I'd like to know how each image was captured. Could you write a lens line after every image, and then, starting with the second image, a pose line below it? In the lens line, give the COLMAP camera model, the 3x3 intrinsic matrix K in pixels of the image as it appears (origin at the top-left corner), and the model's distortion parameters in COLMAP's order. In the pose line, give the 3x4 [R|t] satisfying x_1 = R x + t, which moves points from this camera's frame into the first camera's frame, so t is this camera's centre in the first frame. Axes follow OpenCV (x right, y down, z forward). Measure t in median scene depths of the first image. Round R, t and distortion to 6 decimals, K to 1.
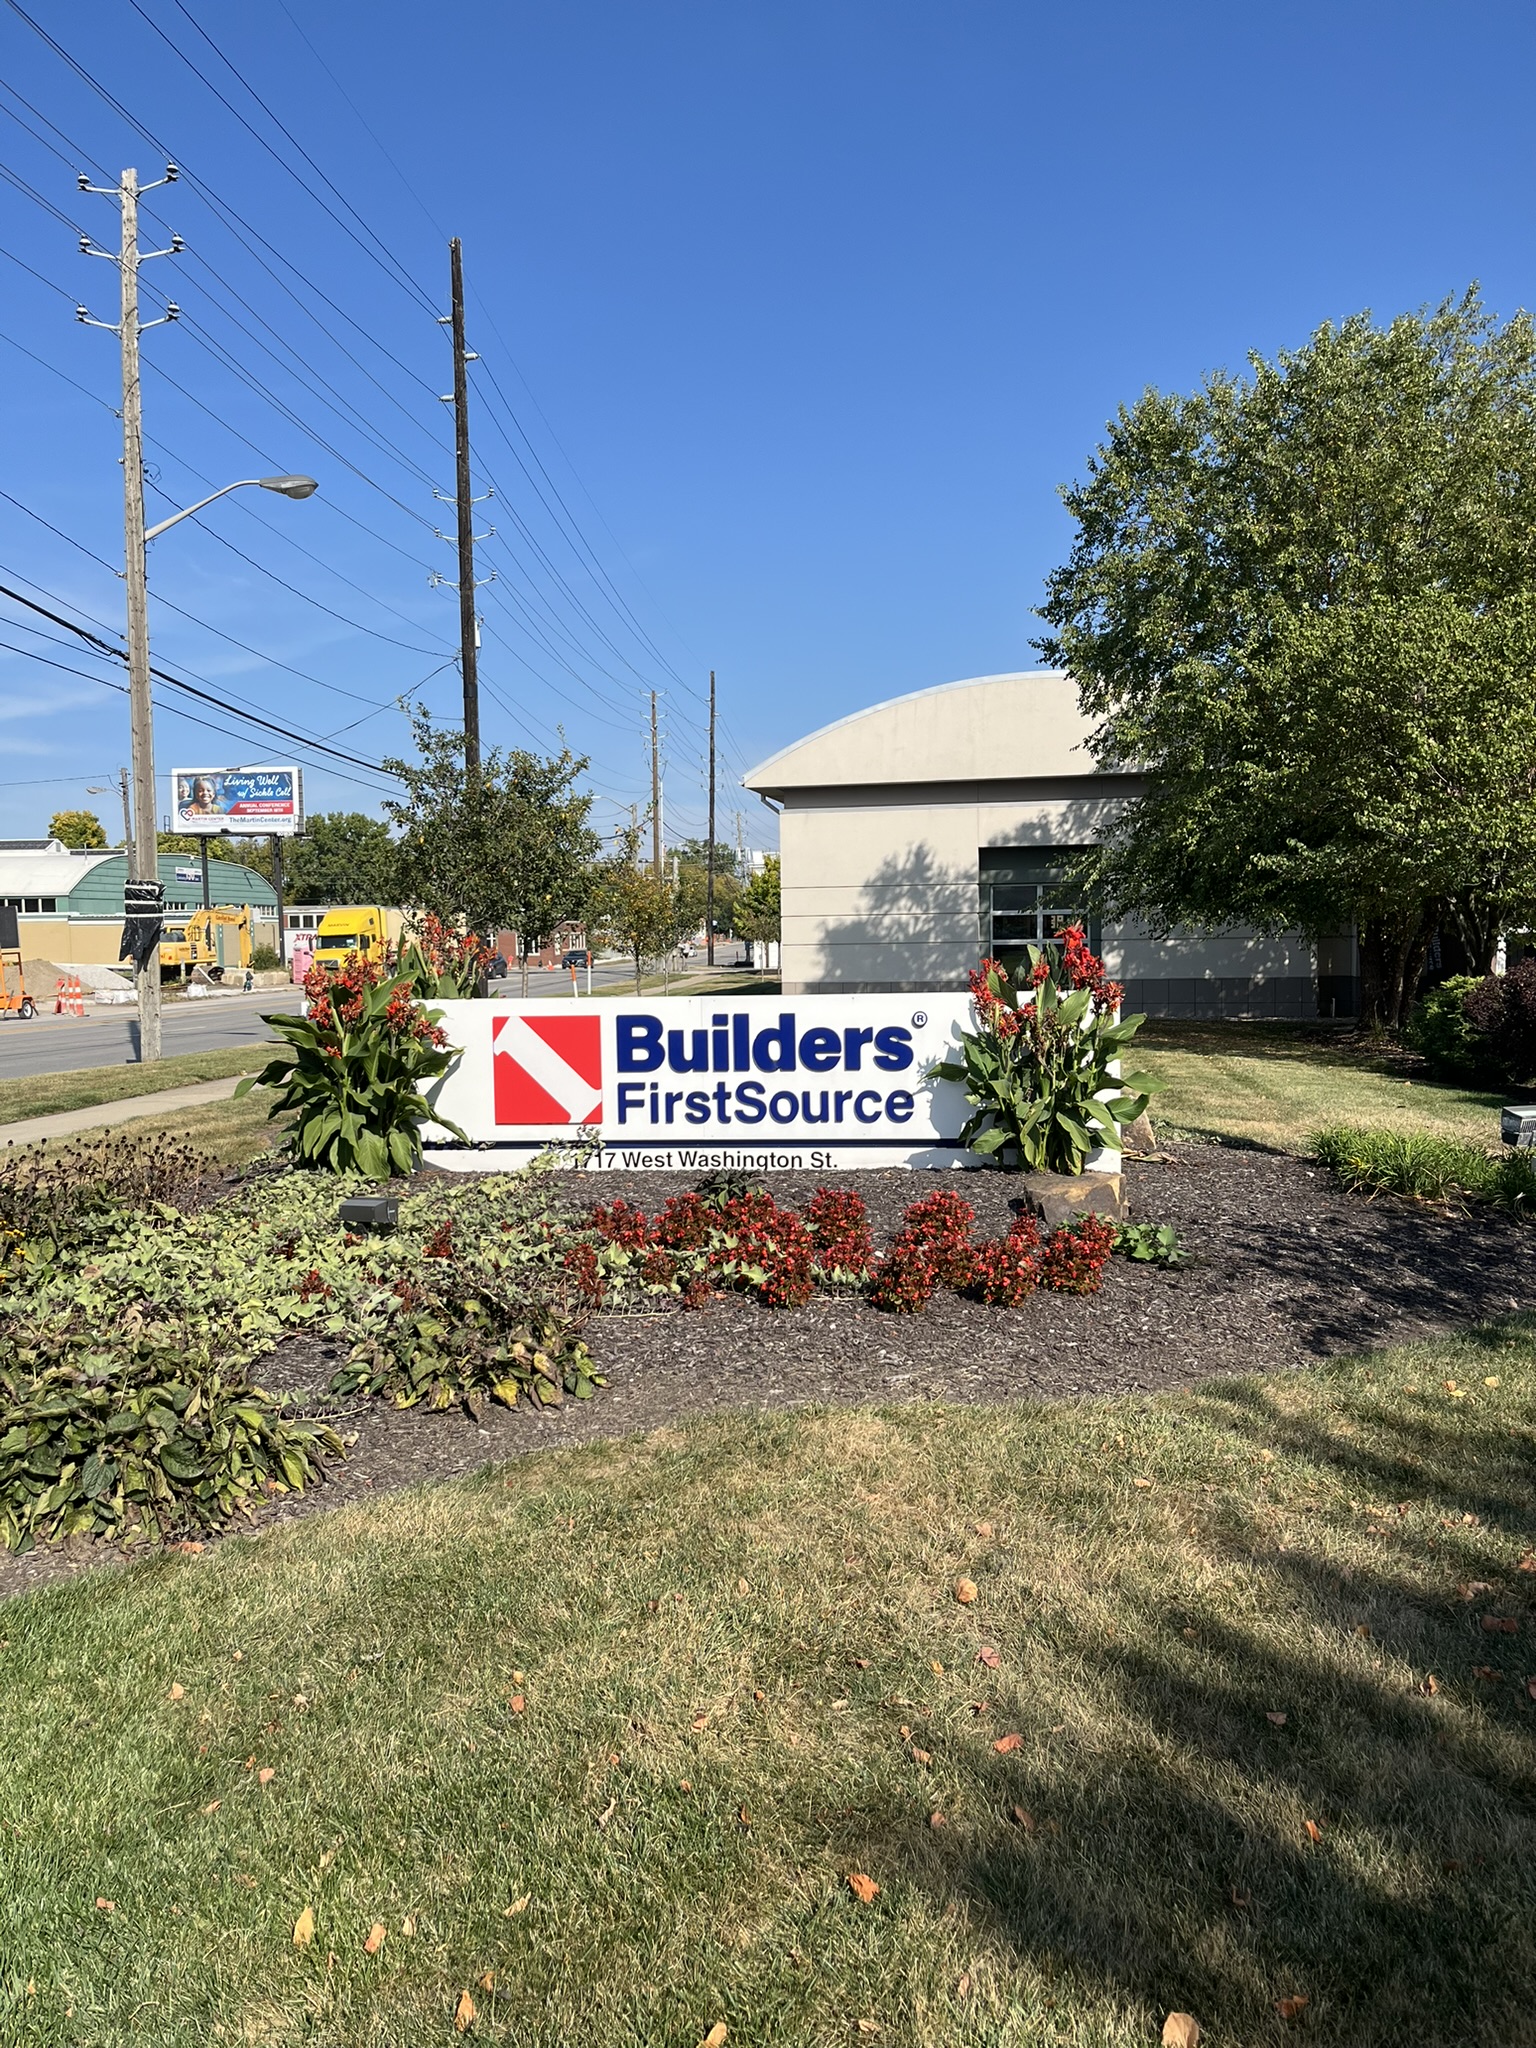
lens RADIAL K [[1558.0, 0, 768.0], [0, 1558.0, 1024.0], [0, 0, 1]] dist [0.079384, -0.120869]
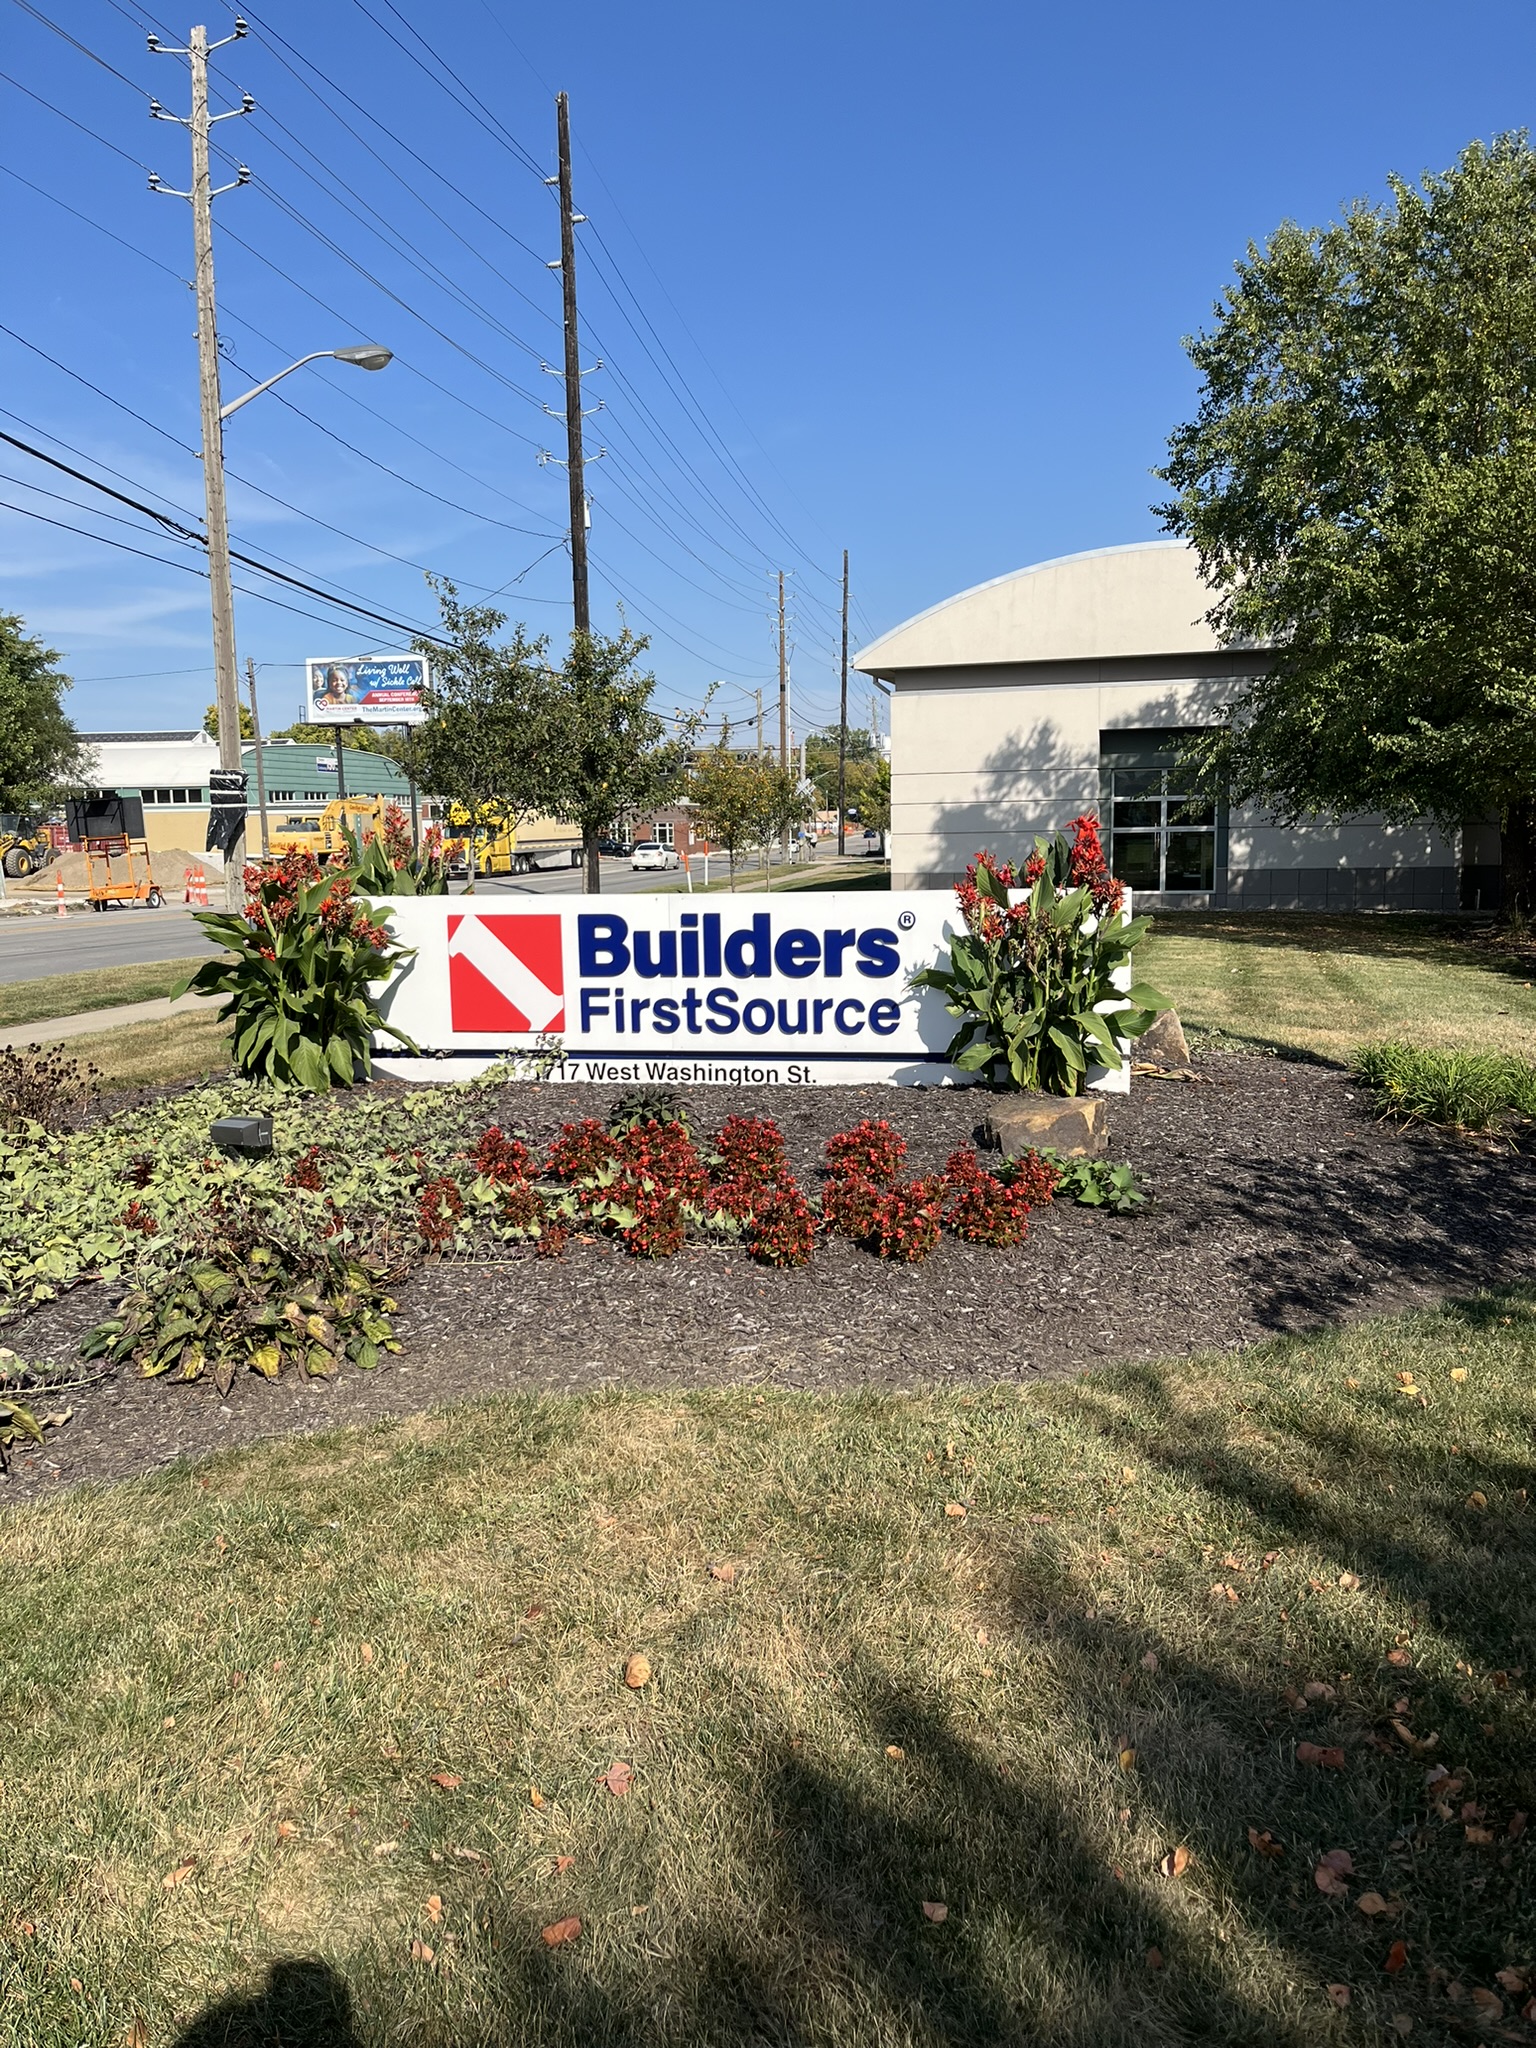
lens RADIAL K [[1558.0, 0, 768.0], [0, 1558.0, 1024.0], [0, 0, 1]] dist [0.079384, -0.120869]
pose [[0.995864, 0.009113, -0.090393, 0.097560], [-0.002700, 0.997486, 0.070814, -0.006673], [0.090811, -0.070277, 0.993385, 0.093543]]
